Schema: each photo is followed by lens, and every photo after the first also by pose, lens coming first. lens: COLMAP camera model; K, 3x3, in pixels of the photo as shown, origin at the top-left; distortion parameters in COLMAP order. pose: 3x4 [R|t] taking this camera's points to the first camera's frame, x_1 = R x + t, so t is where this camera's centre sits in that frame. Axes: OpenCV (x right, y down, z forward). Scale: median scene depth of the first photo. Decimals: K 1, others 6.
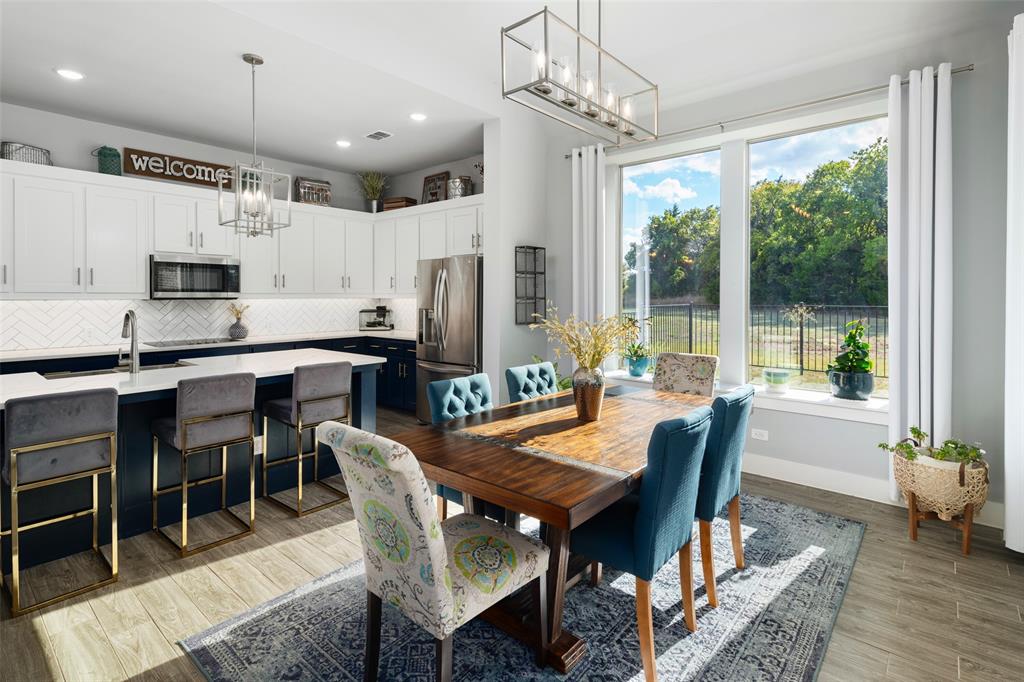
lens RADIAL K [[500.1, 0, 501.0], [0, 500.1, 294.1], [0, 0, 1]] dist [0.017474, -0.002472]
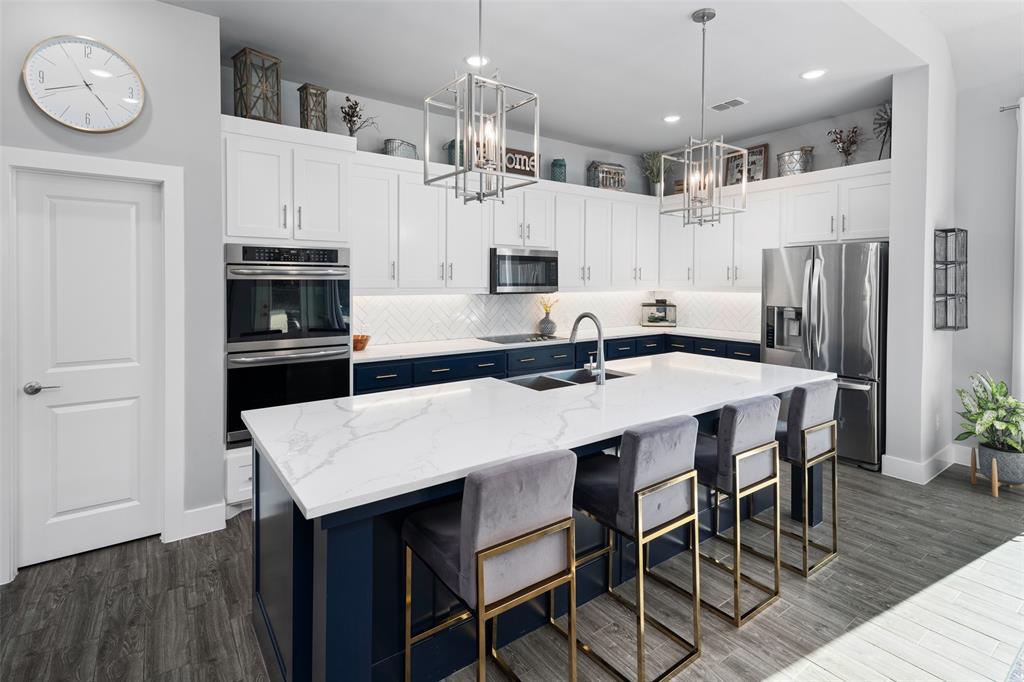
lens RADIAL K [[500.1, 0, 505.4], [0, 500.1, 282.1], [0, 0, 1]] dist [0.017474, -0.002472]
pose [[0.970703, 0.000463, -0.240282, -0.395271], [0.000294, 0.999995, 0.003114, -0.013919], [0.240282, -0.003093, 0.970698, 0.065808]]
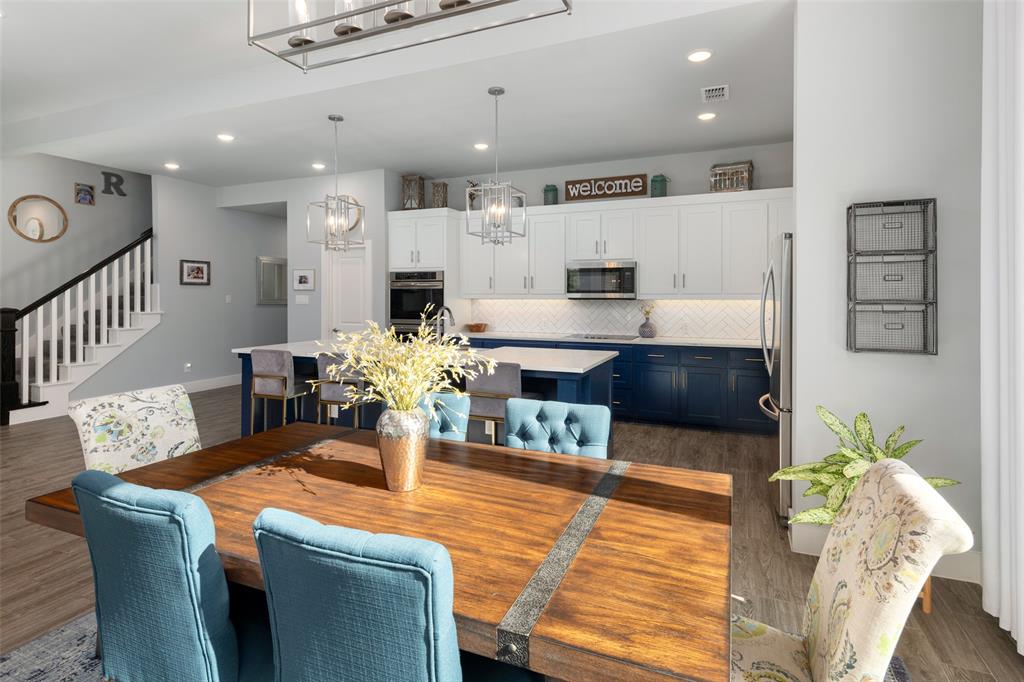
lens RADIAL K [[500.1, 0, 524.3], [0, 500.1, 295.7], [0, 0, 1]] dist [0.017474, -0.002472]
pose [[0.323988, 0.000391, -0.946061, 0.394626], [0.000534, 1.000000, 0.000596, 0.001210], [0.946061, -0.000698, 0.323988, 0.446011]]
